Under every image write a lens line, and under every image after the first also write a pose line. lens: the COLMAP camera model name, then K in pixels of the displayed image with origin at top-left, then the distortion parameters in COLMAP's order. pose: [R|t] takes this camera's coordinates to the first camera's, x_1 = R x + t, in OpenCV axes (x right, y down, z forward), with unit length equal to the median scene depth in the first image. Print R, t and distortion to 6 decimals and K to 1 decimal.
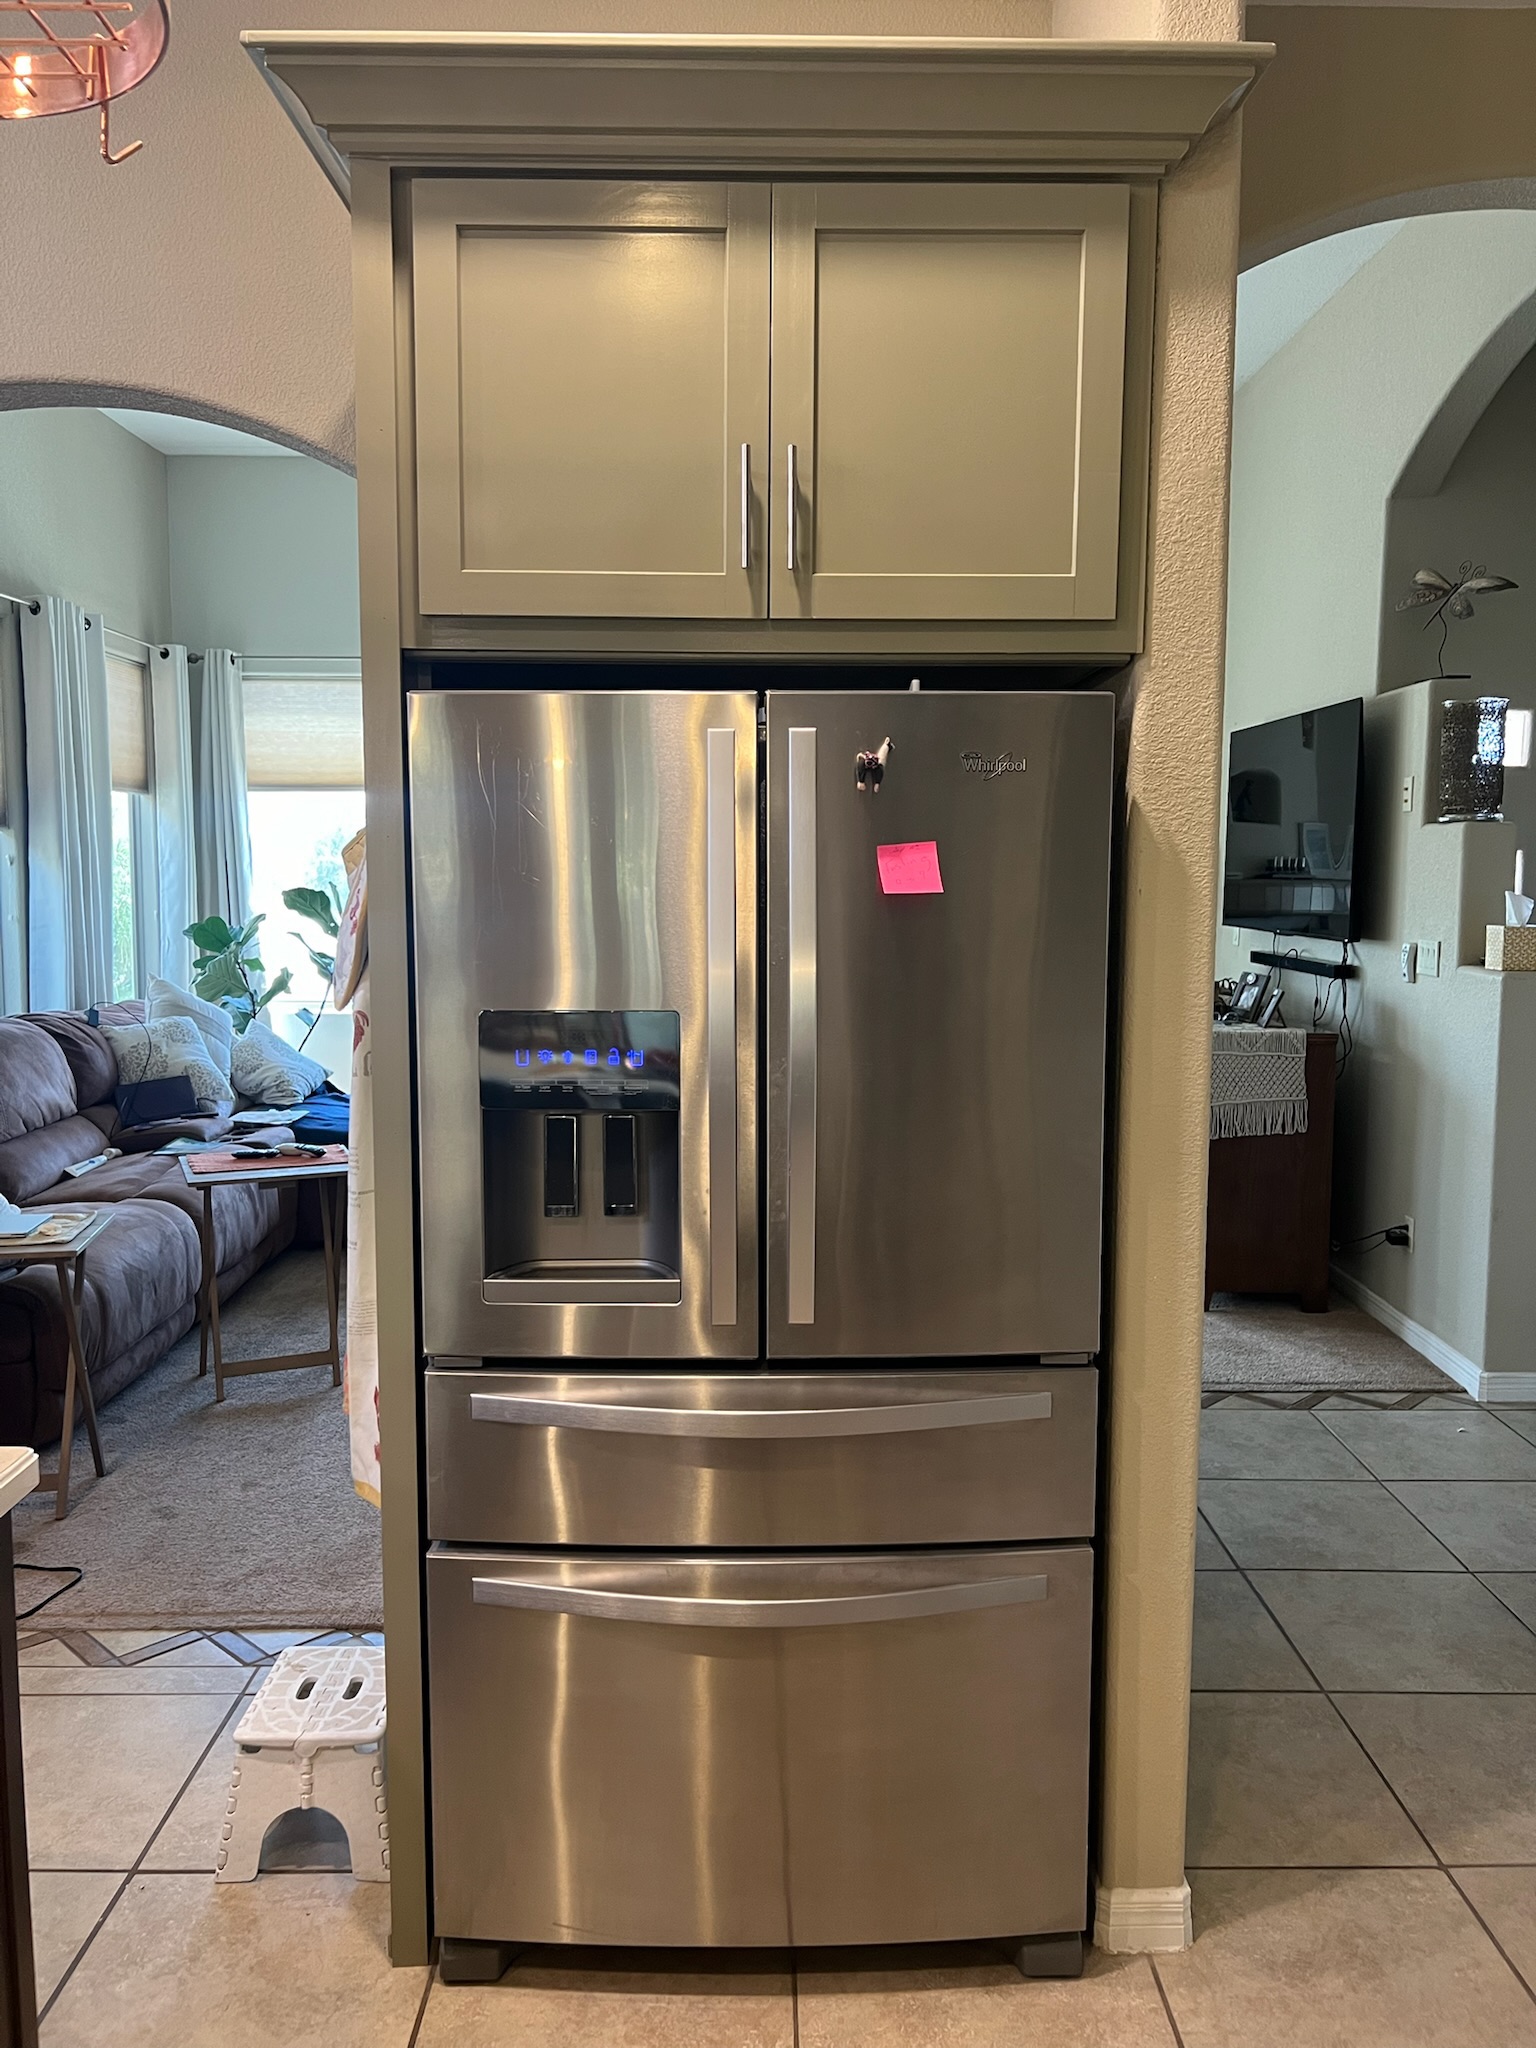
lens RADIAL K [[1539.9, 0, 768.7], [0, 1539.9, 1026.7], [0, 0, 1]] dist [0.048775, -0.059336]
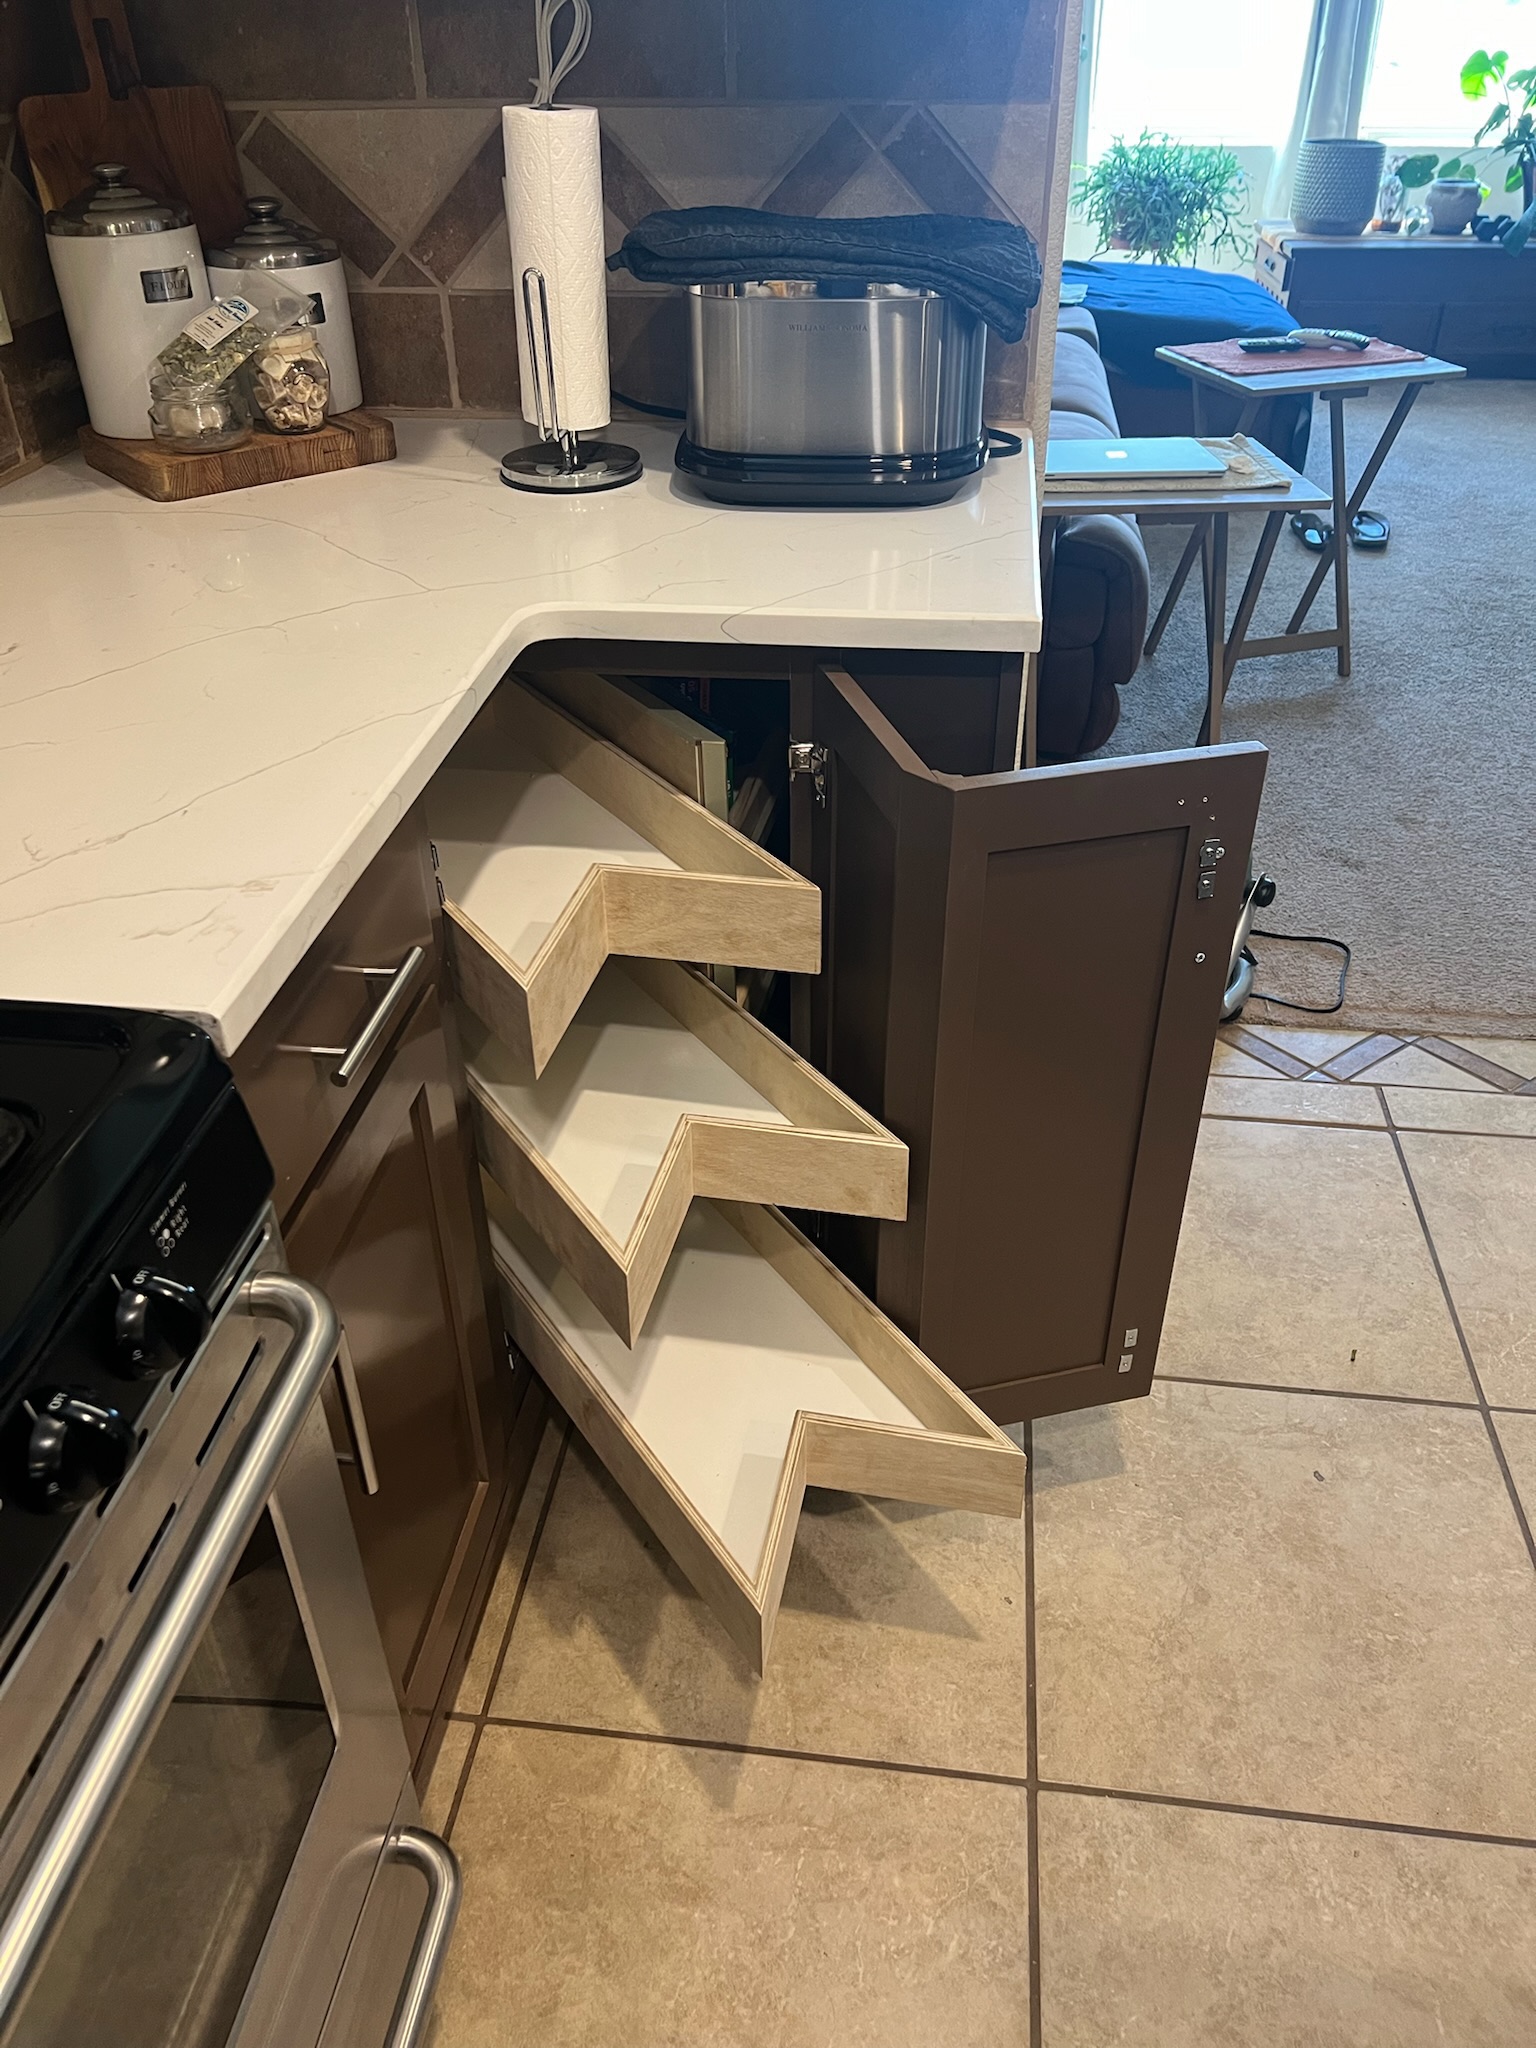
lens RADIAL K [[1539.9, 0, 762.7], [0, 1539.9, 1033.5], [0, 0, 1]] dist [0.048775, -0.059336]
pose [[0.989784, 0.062908, -0.127949, -0.361488], [0.005981, 0.878289, 0.478093, 0.013910], [0.142452, -0.473974, 0.868940, 0.161841]]
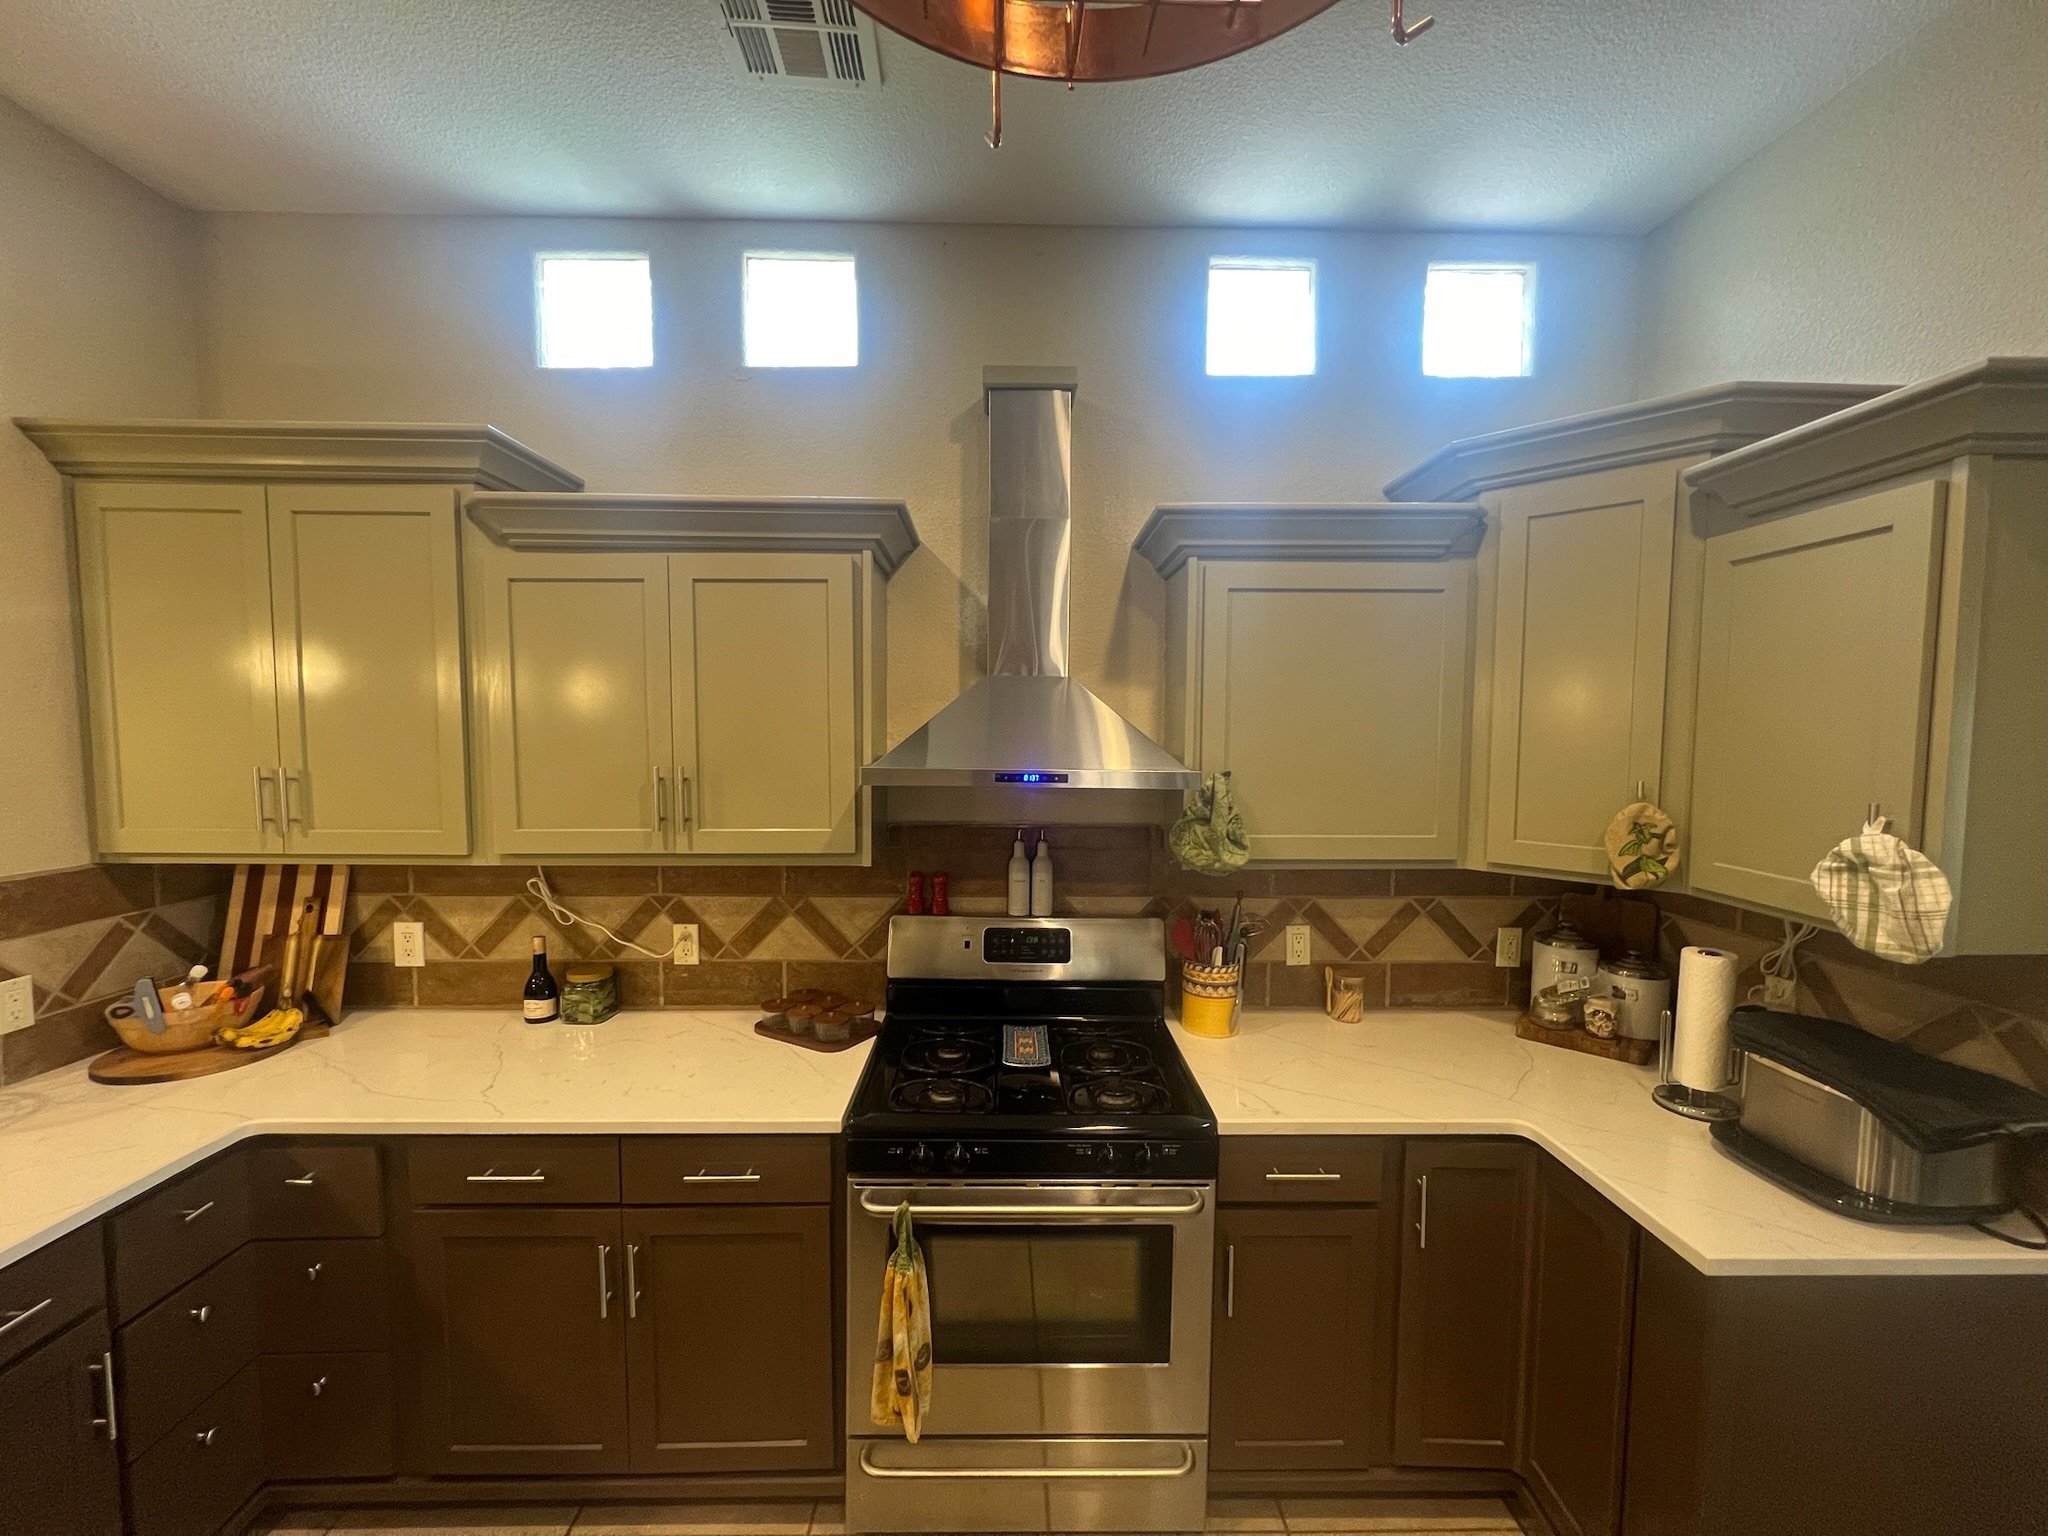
lens RADIAL K [[817.7, 0, 1021.9], [0, 817.7, 776.9], [0, 0, 1]] dist [-0.001312, -0.000401]
pose [[0.009392, 0.055993, -0.998387, -0.150759], [-0.111001, 0.992319, 0.054609, -0.048846], [0.993776, 0.110309, 0.015535, 0.190043]]
